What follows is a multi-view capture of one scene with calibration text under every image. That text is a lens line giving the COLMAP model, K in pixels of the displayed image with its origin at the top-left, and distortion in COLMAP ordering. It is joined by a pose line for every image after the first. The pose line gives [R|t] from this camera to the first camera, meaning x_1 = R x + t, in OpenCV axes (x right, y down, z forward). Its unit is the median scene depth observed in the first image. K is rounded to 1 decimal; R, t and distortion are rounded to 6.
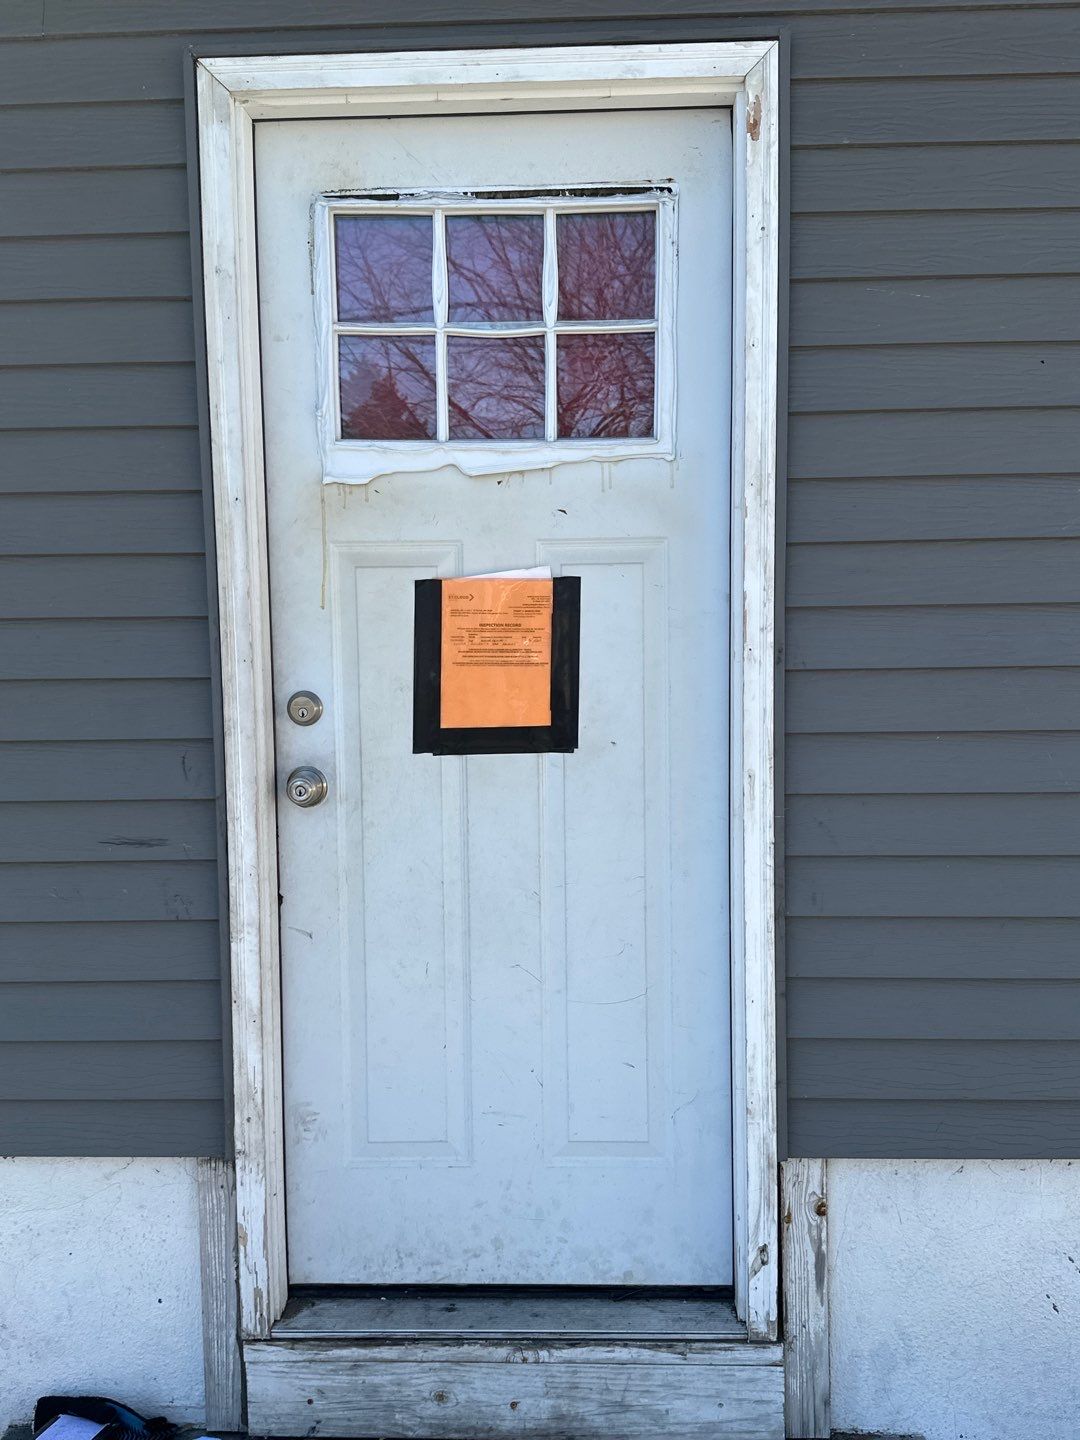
lens RADIAL K [[577.5, 0, 540.0], [0, 577.5, 720.0], [0, 0, 1]] dist [0.013386, 0.000043]
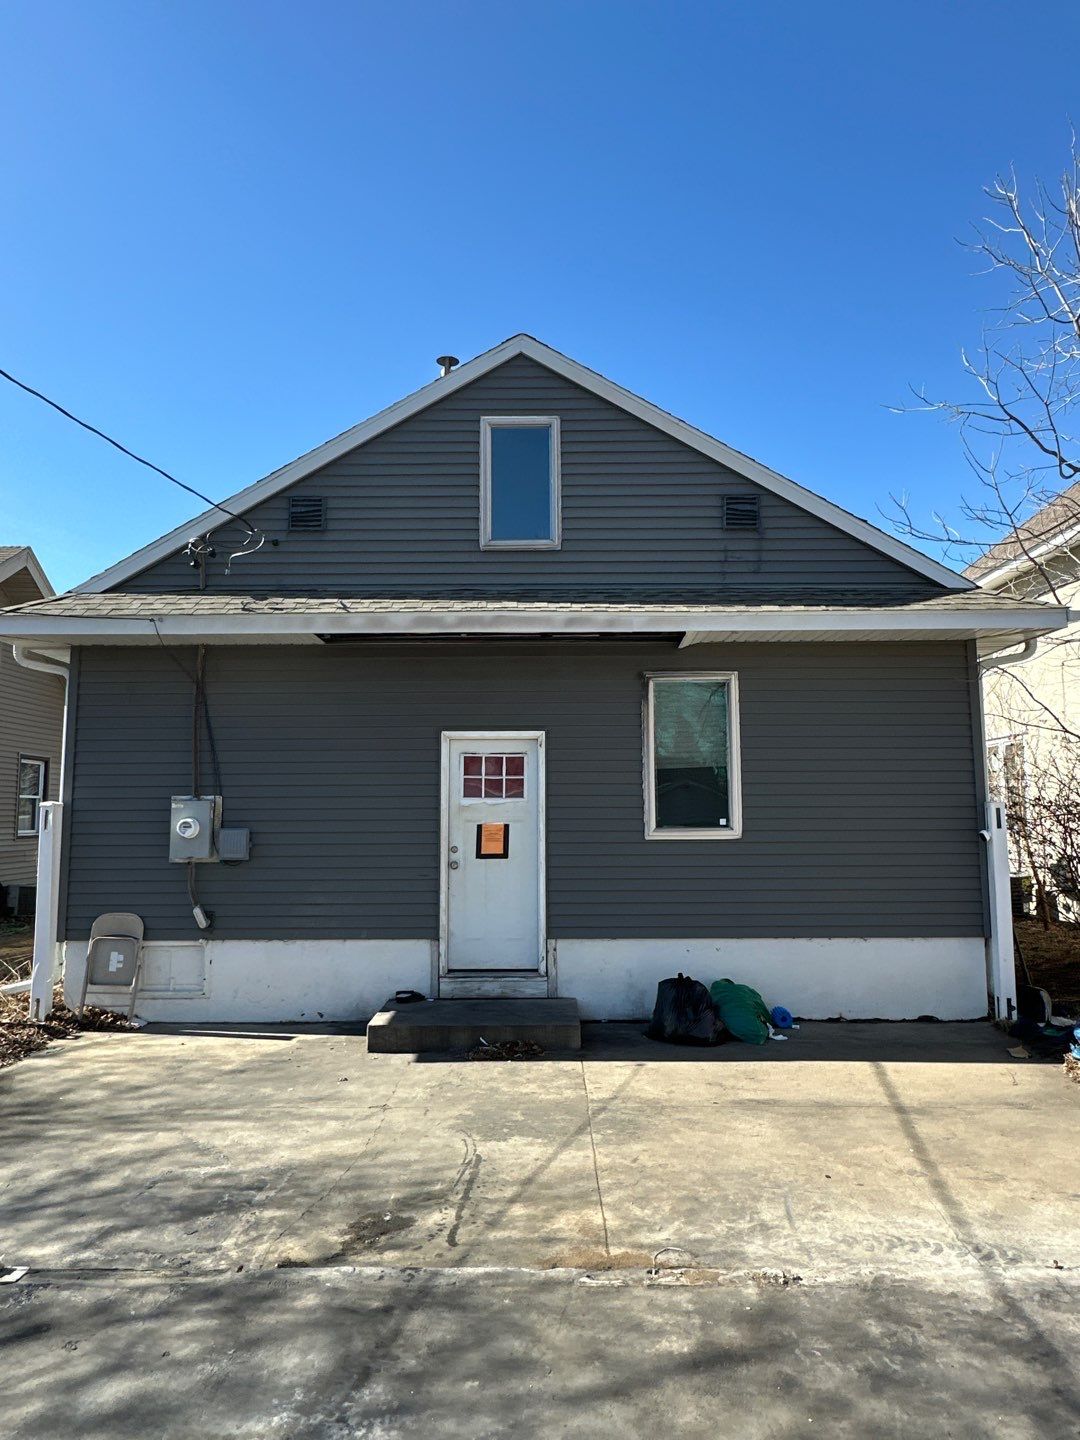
lens RADIAL K [[1052.7, 0, 540.0], [0, 1052.7, 720.0], [0, 0, 1]] dist [0.040981, 0.000116]
pose [[0.999958, 0.009169, 0.000407, 0.330069], [-0.008939, 0.982993, -0.183426, 0.557286], [-0.002082, 0.183415, 0.983033, -8.376954]]
